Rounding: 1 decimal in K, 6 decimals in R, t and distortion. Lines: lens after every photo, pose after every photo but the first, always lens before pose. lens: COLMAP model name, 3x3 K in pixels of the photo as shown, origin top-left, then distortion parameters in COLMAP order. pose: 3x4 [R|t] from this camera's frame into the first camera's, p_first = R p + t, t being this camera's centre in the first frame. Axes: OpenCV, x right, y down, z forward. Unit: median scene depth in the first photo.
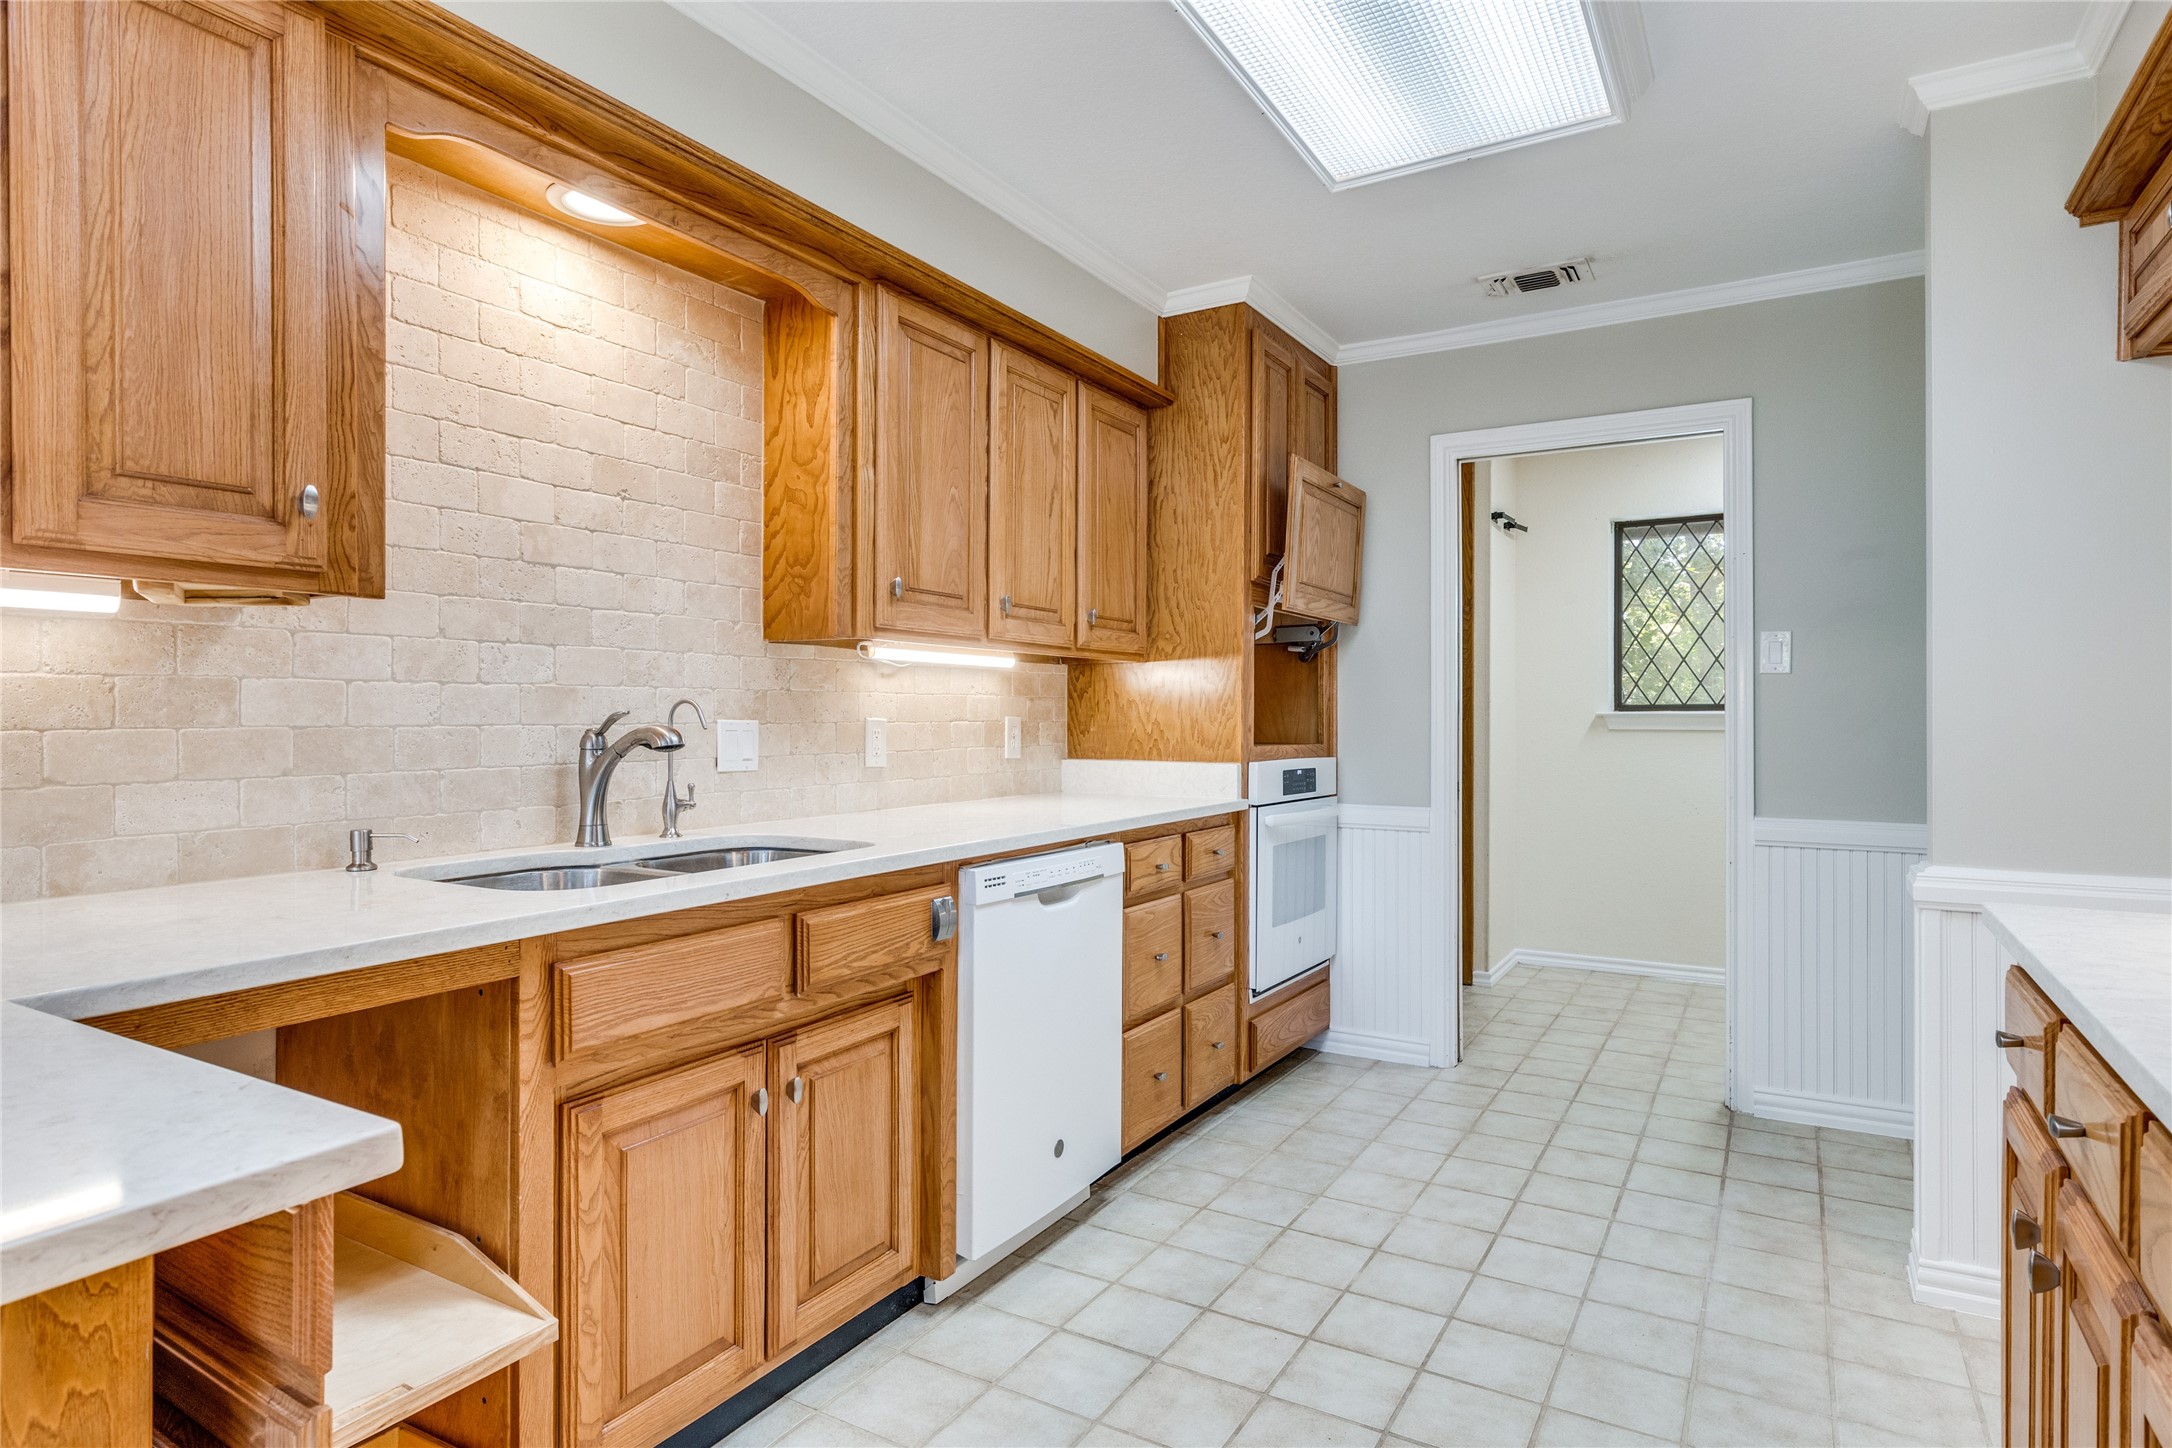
lens RADIAL K [[1229.4, 0, 1090.2], [0, 1229.4, 714.2], [0, 0, 1]] dist [0.009193, -0.001042]
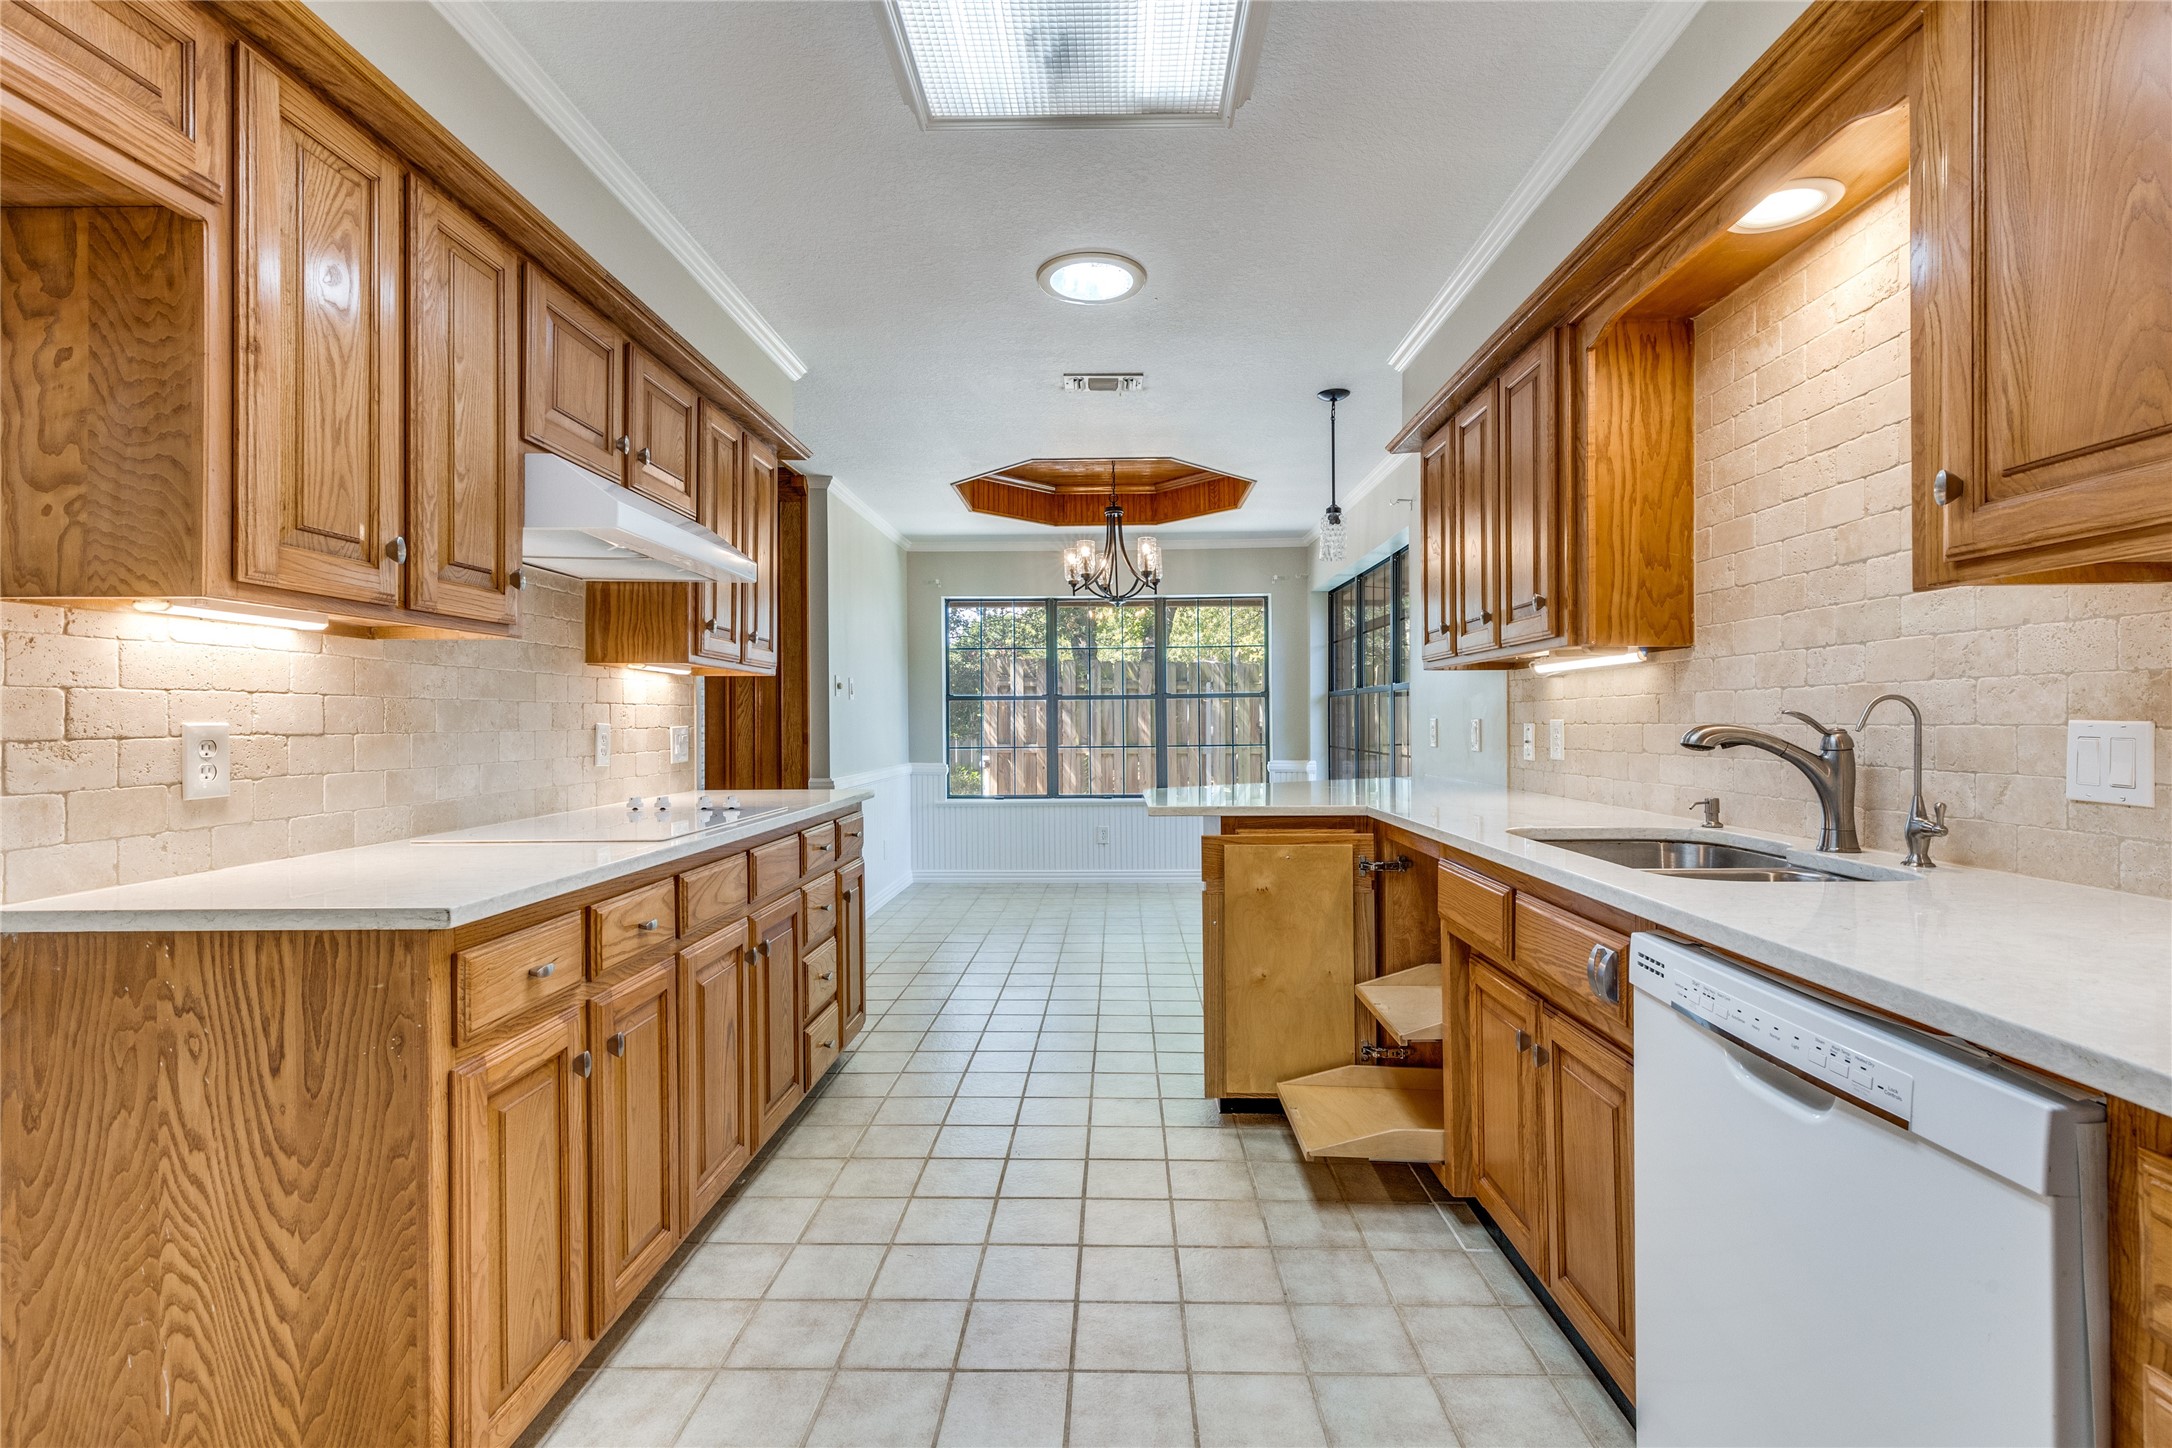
lens RADIAL K [[997.3, 0, 1089.1], [0, 997.3, 718.5], [0, 0, 1]] dist [0.006007, 0.001622]
pose [[-0.884463, 0.003069, -0.466600, 0.322565], [0.004326, 0.999989, -0.001621, 0.001641], [0.466590, -0.003452, -0.884467, 0.967091]]
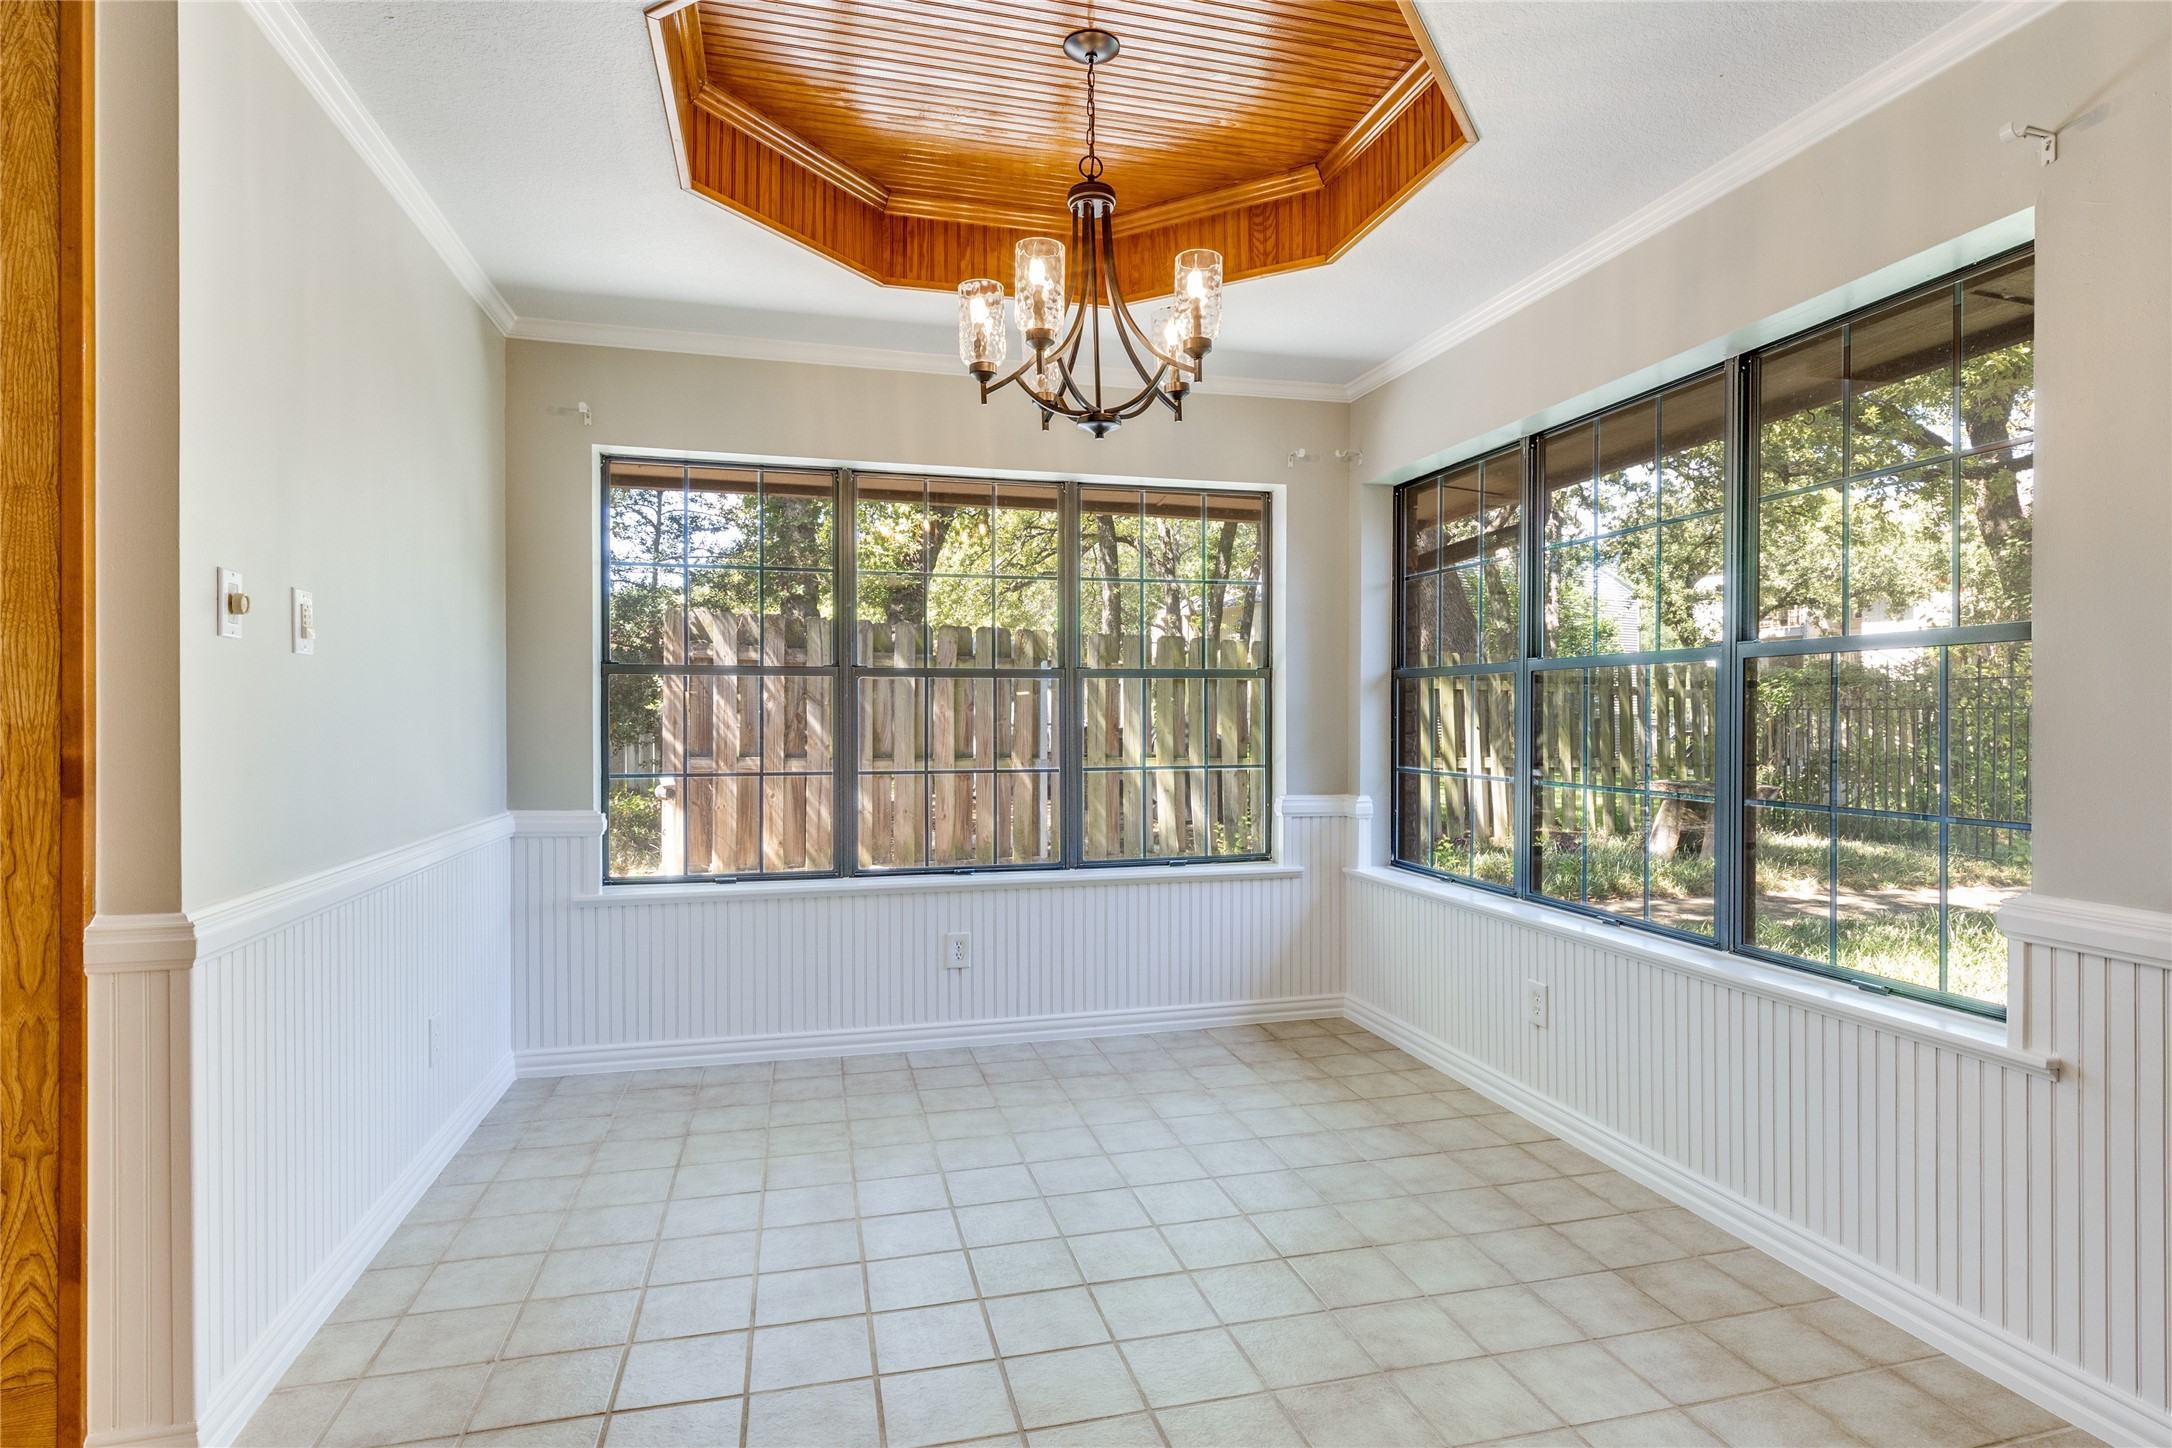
lens RADIAL K [[997.3, 0, 1121.8], [0, 997.3, 698.9], [0, 0, 1]] dist [0.006007, 0.001622]
pose [[-0.665806, -0.005705, -0.746104, 0.296832], [-0.003495, 0.999984, -0.004527, 0.000453], [0.746117, -0.000406, -0.665815, 0.890260]]
